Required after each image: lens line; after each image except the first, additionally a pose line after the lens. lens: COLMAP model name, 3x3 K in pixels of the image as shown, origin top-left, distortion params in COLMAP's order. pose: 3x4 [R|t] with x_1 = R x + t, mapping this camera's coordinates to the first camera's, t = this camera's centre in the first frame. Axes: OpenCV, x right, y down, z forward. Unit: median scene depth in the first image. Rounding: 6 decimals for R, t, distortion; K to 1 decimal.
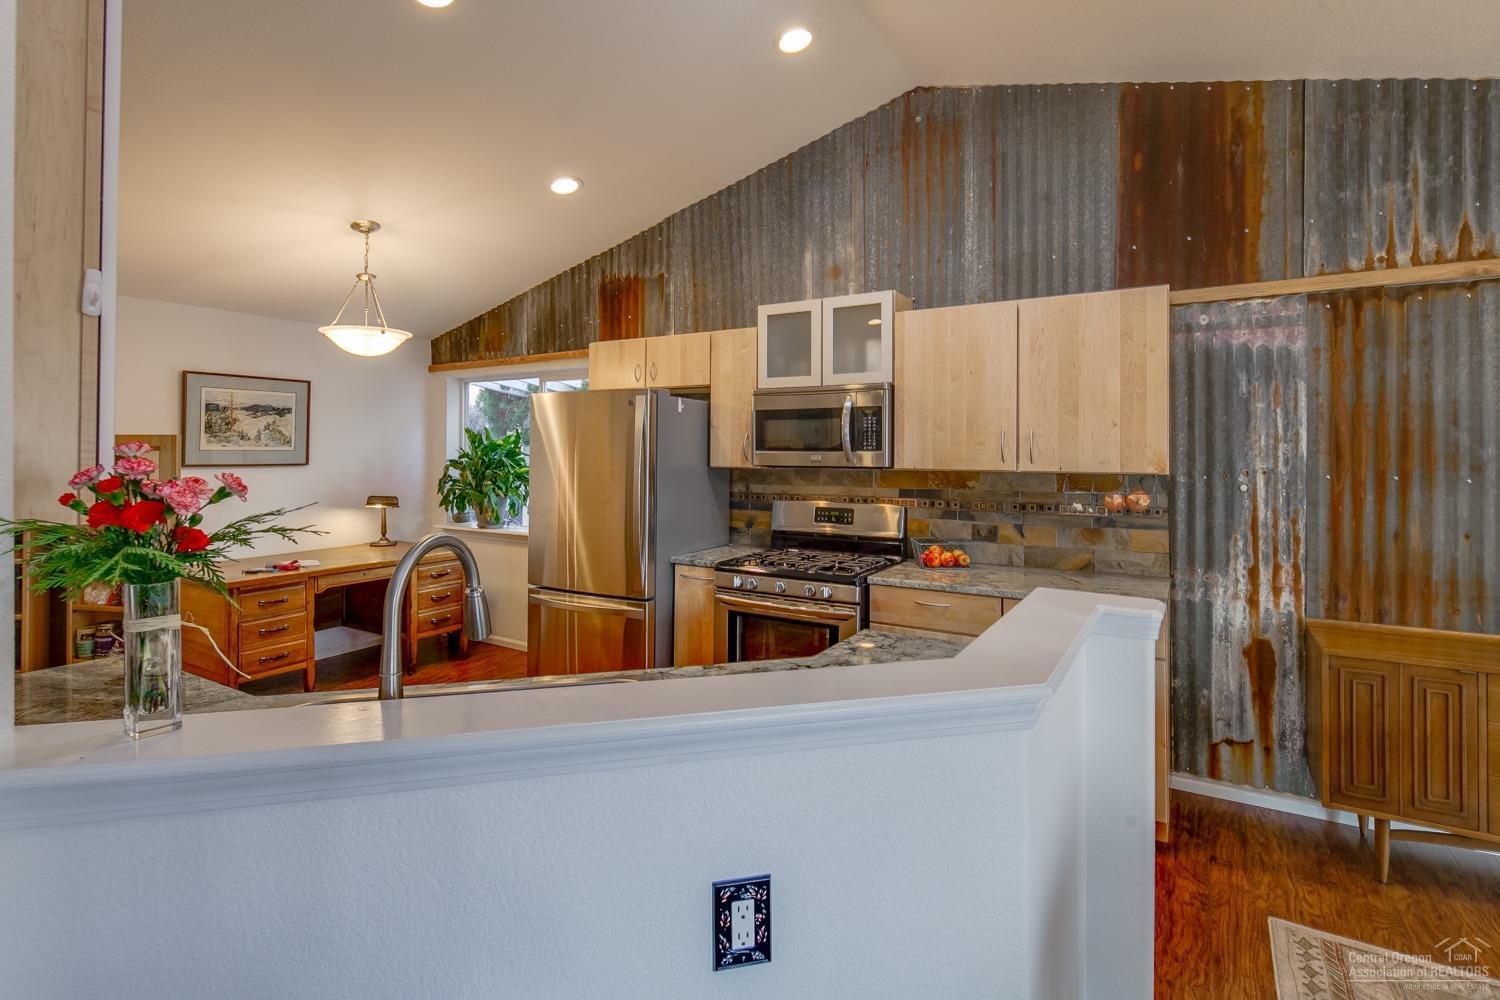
lens RADIAL K [[722.1, 0, 745.5], [0, 722.1, 447.2], [0, 0, 1]] dist [0.001041, -0.003135]
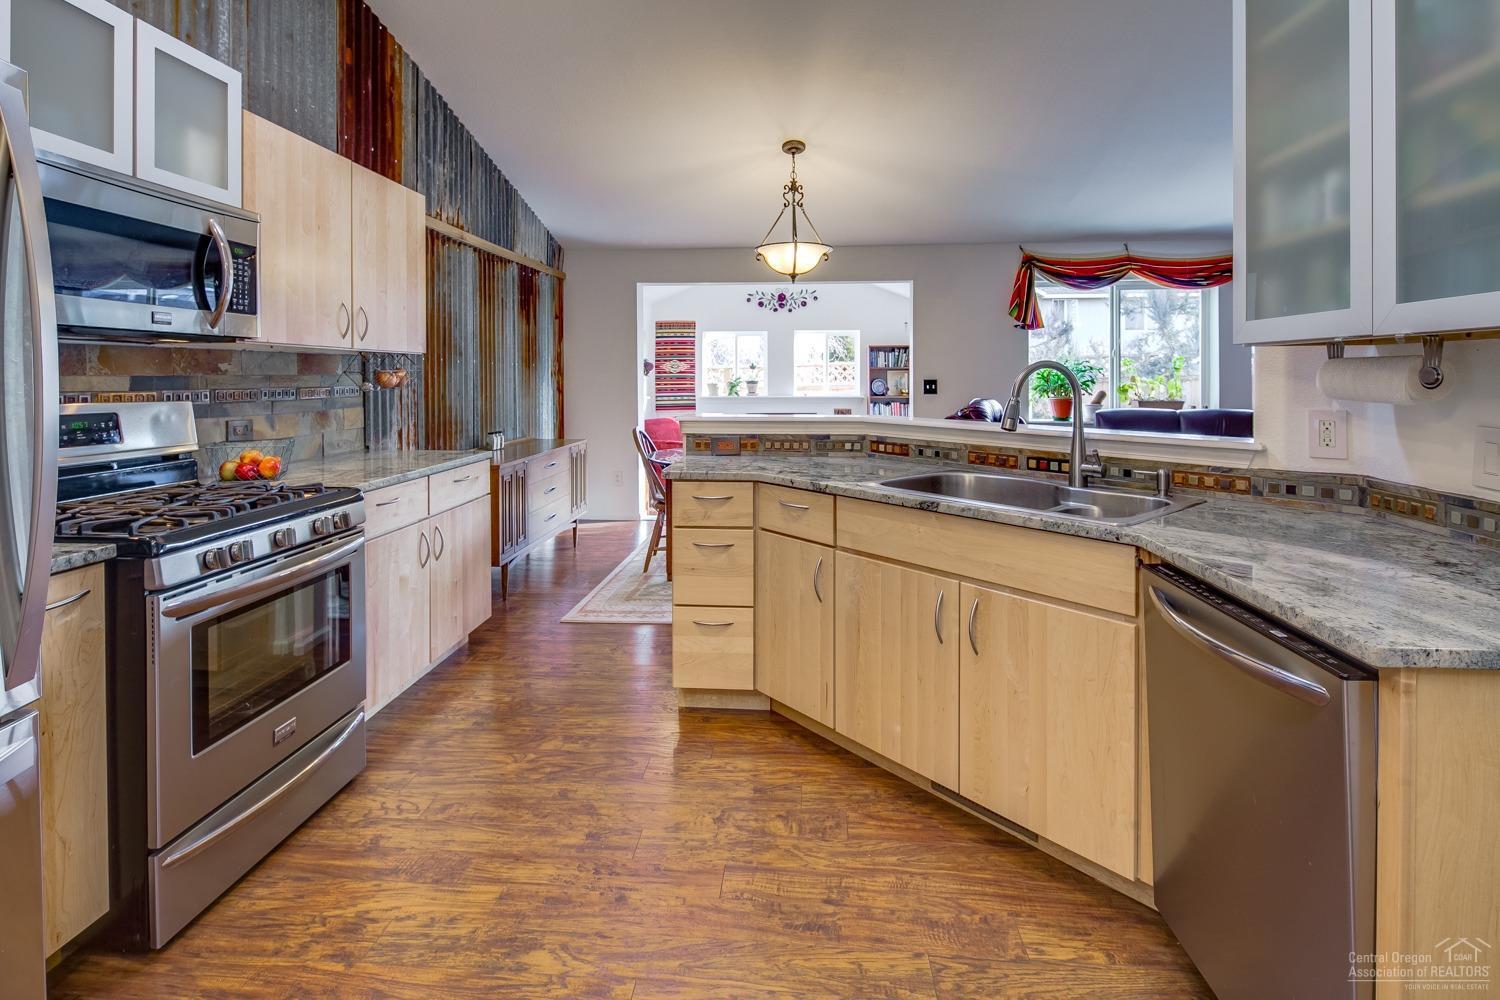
lens RADIAL K [[725.6, 0, 744.9], [0, 725.6, 380.0], [0, 0, 1]] dist [0.000390, -0.002161]
pose [[-0.449978, -0.006337, 0.893017, -0.600458], [-0.006920, 0.999970, 0.003609, 0.059480], [-0.893013, -0.004556, -0.450008, 0.882227]]
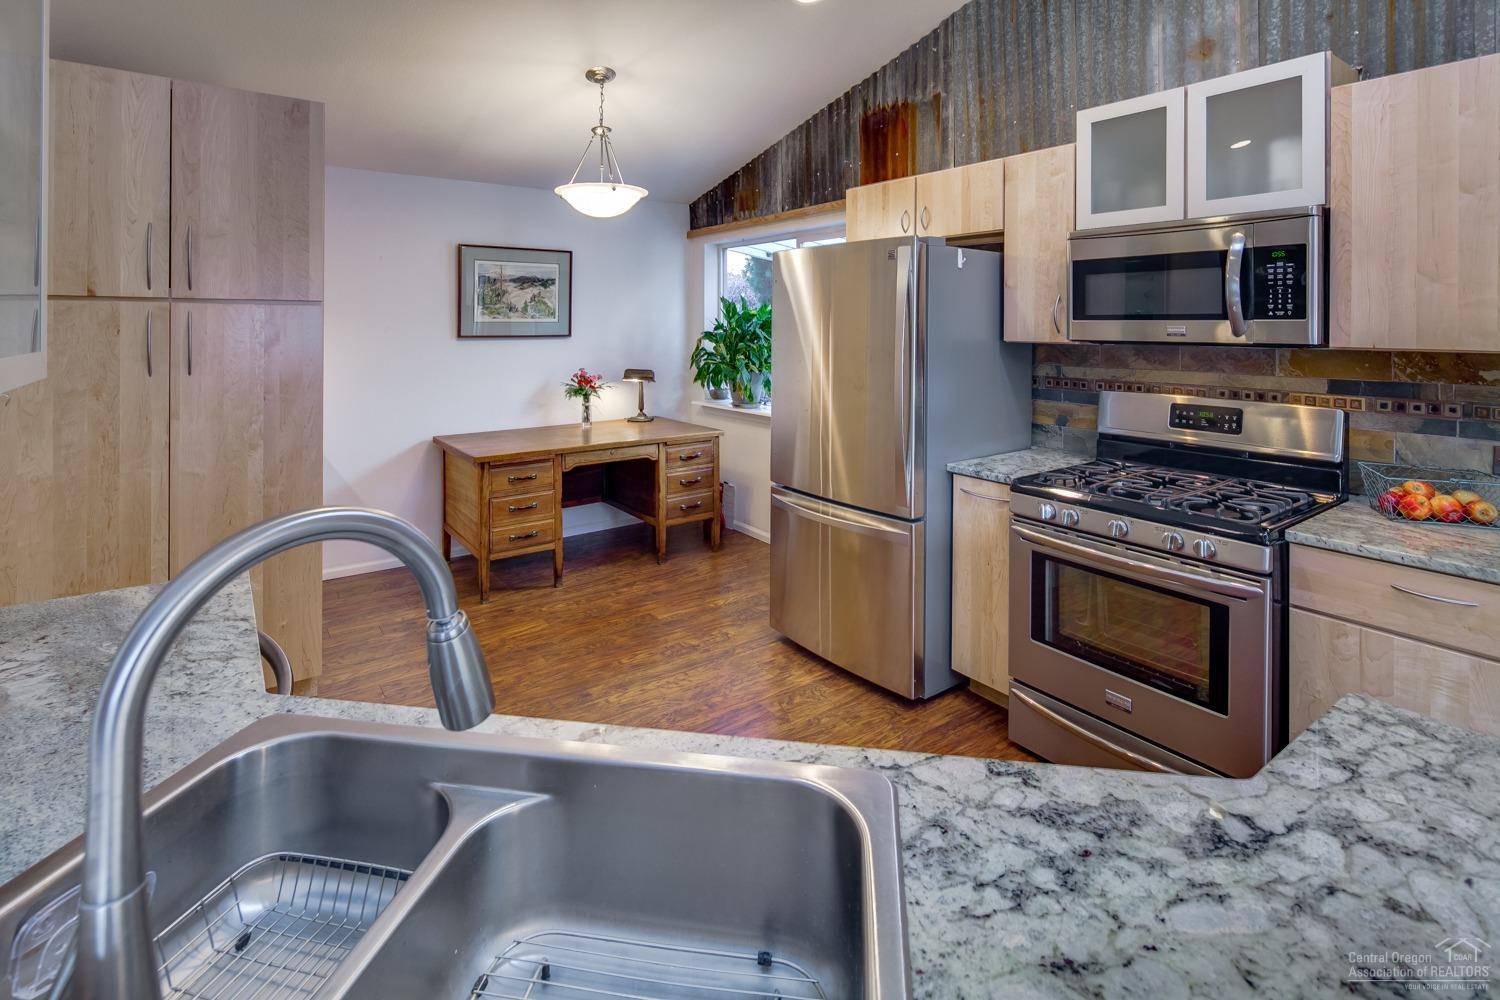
lens RADIAL K [[720.8, 0, 741.5], [0, 720.8, 325.3], [0, 0, 1]] dist [-0.005562, -0.000007]
pose [[0.921736, -0.001402, -0.387816, -0.012592], [0.004634, 0.999962, 0.007398, 0.004531], [0.387791, -0.008616, 0.921707, 0.259402]]
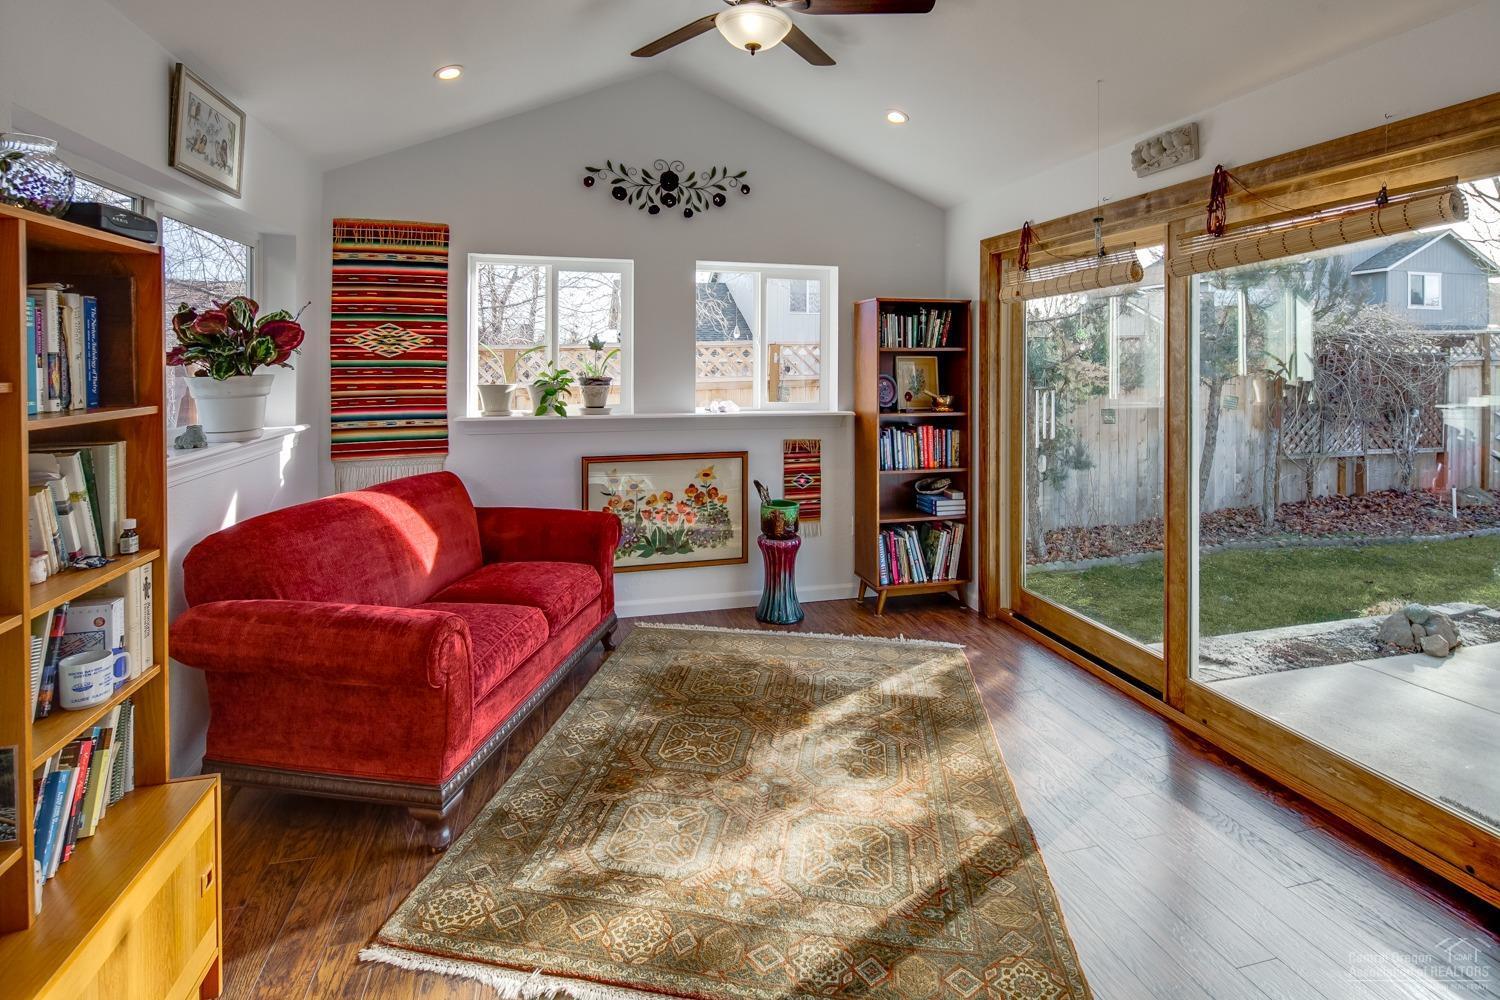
lens RADIAL K [[722.1, 0, 744.3], [0, 722.1, 361.4], [0, 0, 1]] dist [0.001041, -0.003135]
pose [[-0.718580, -0.001924, 0.695441, 0.951105], [-0.010651, 0.999909, -0.008239, 0.052972], [-0.695362, -0.013328, -0.718536, 0.245893]]
